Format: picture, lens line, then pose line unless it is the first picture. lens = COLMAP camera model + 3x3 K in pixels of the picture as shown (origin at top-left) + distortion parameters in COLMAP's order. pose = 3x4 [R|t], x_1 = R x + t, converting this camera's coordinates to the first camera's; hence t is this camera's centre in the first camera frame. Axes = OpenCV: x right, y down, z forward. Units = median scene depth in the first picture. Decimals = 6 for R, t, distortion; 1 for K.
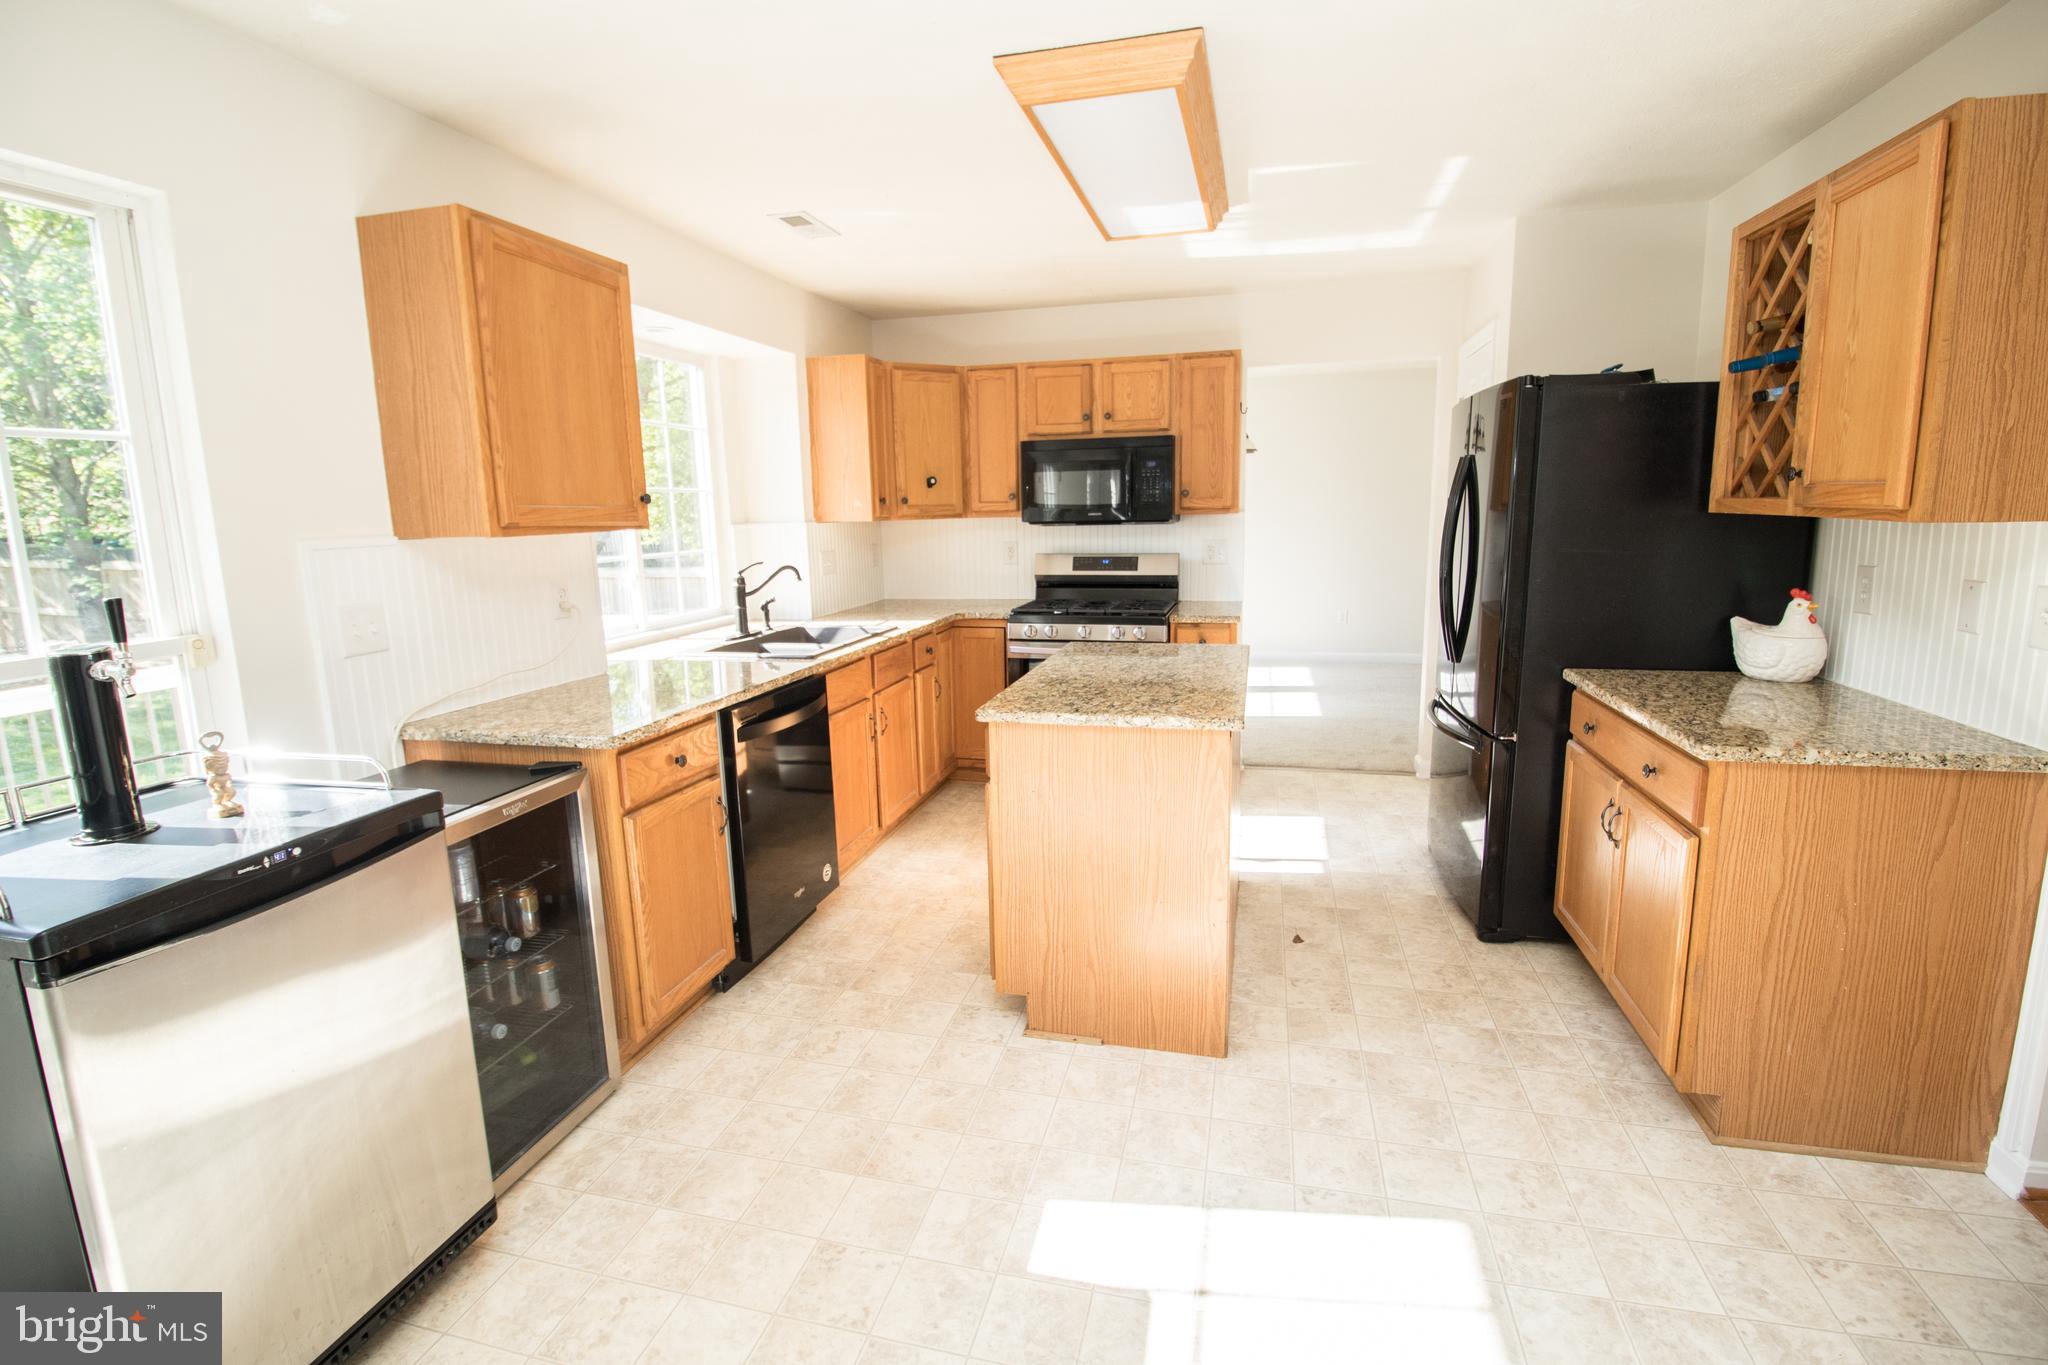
lens RADIAL K [[947.0, 0, 1020.3], [0, 947.0, 670.3], [0, 0, 1]] dist [0.001931, -0.013895]
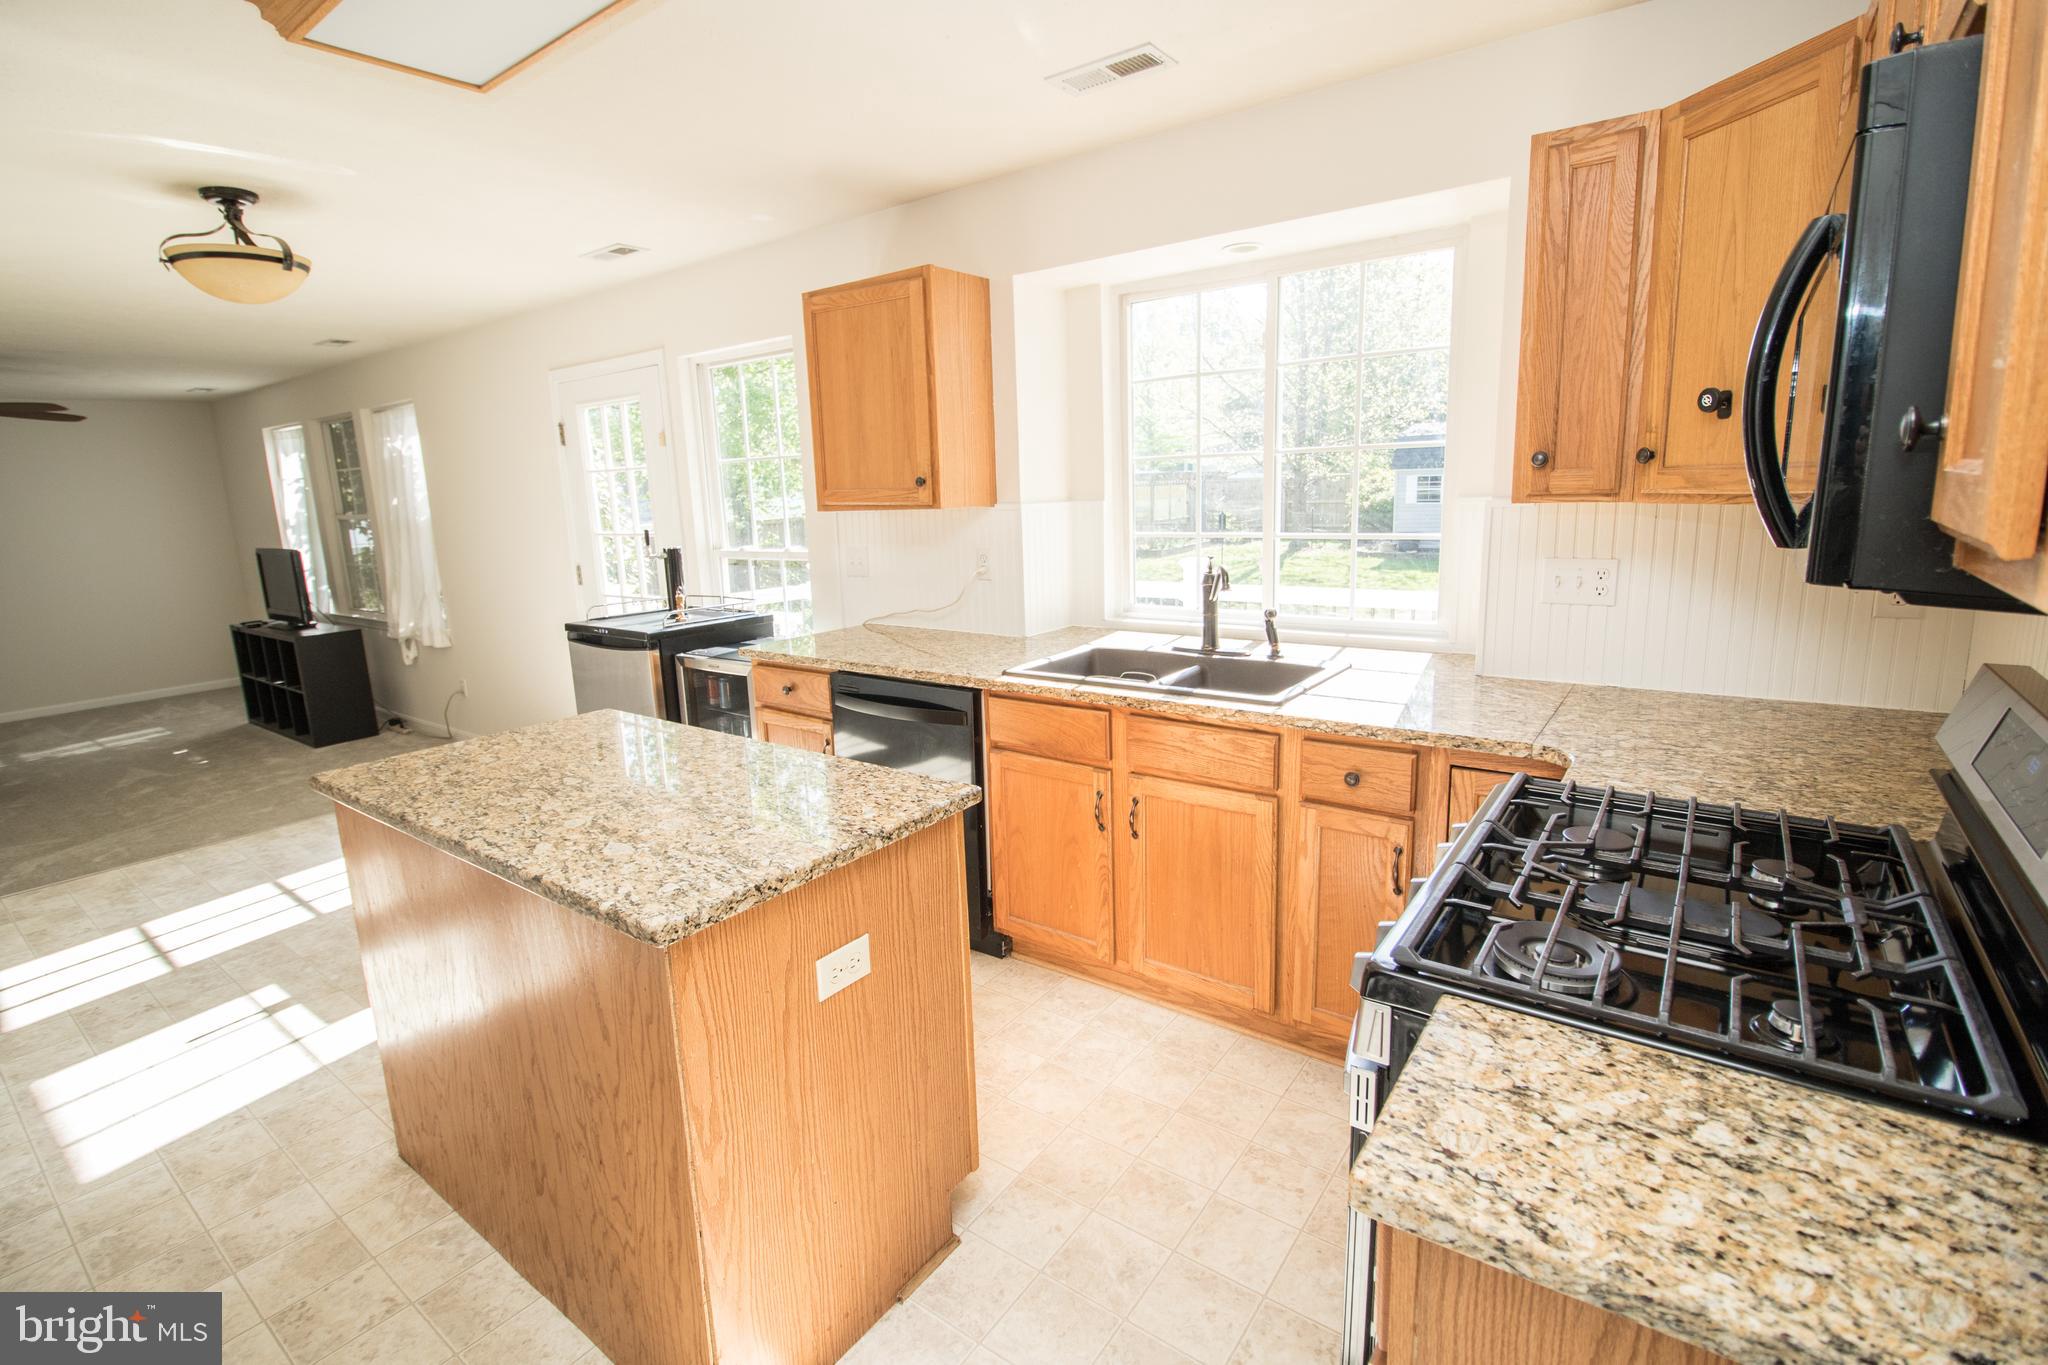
lens RADIAL K [[947.0, 0, 1020.3], [0, 947.0, 670.3], [0, 0, 1]] dist [0.001931, -0.013895]
pose [[-0.380734, 0.213287, -0.899750, 0.366842], [-0.116013, 0.954328, 0.275317, -0.174508], [0.917378, 0.209205, -0.338601, 0.924674]]
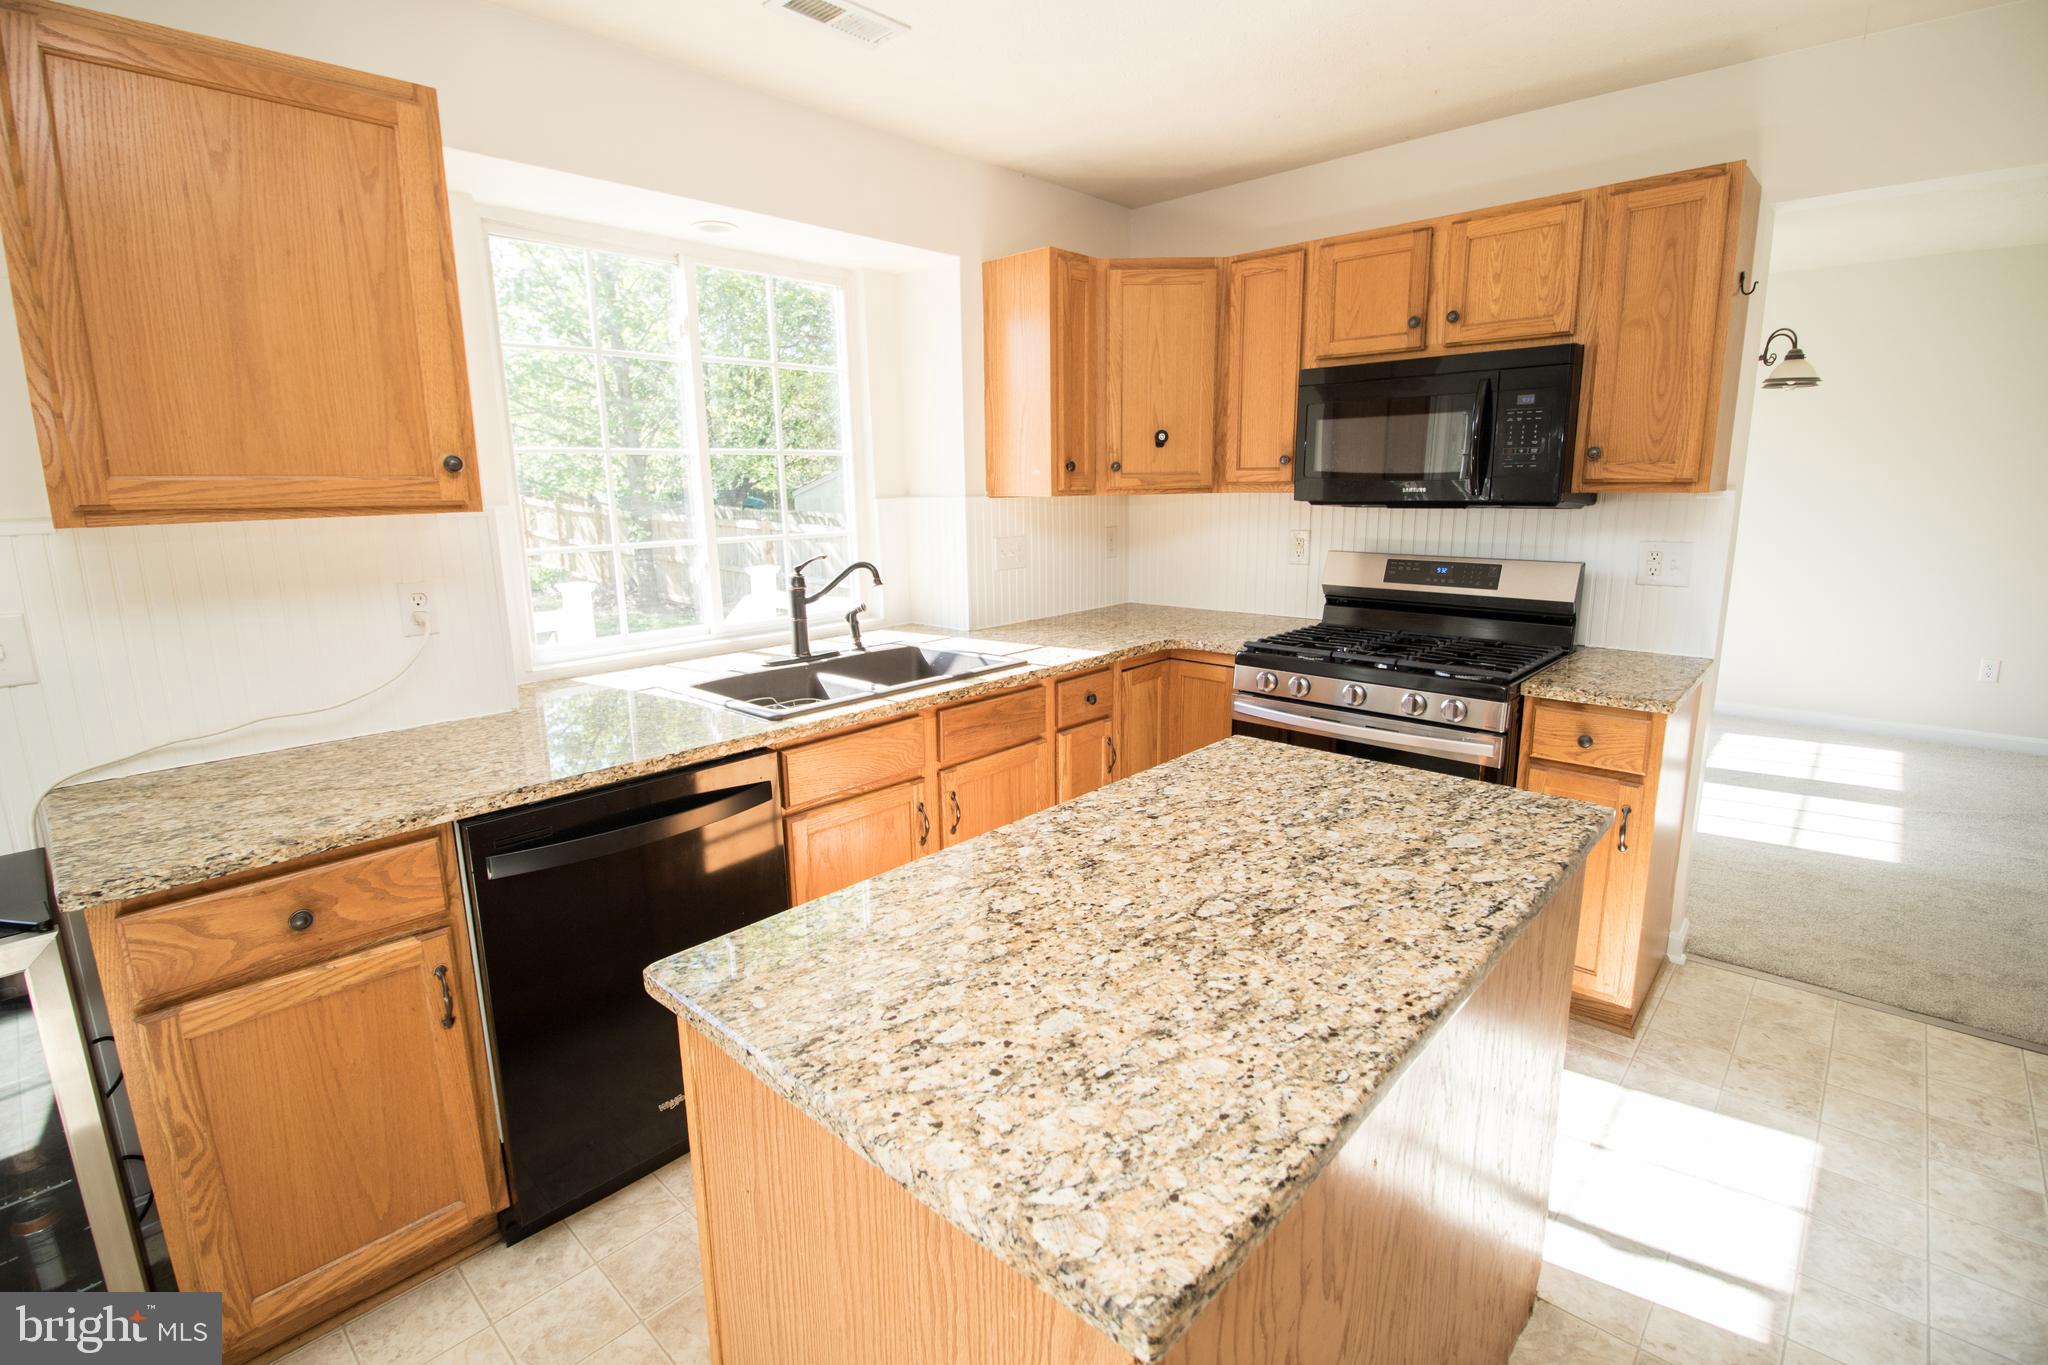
lens RADIAL K [[940.8, 0, 1018.0], [0, 940.8, 669.2], [0, 0, 1]] dist [-0.001182, -0.012697]
pose [[0.875673, 0.102252, -0.471956, 0.151088], [-0.085362, 0.994711, 0.057129, -0.068378], [0.475301, -0.009739, 0.879769, 0.379160]]
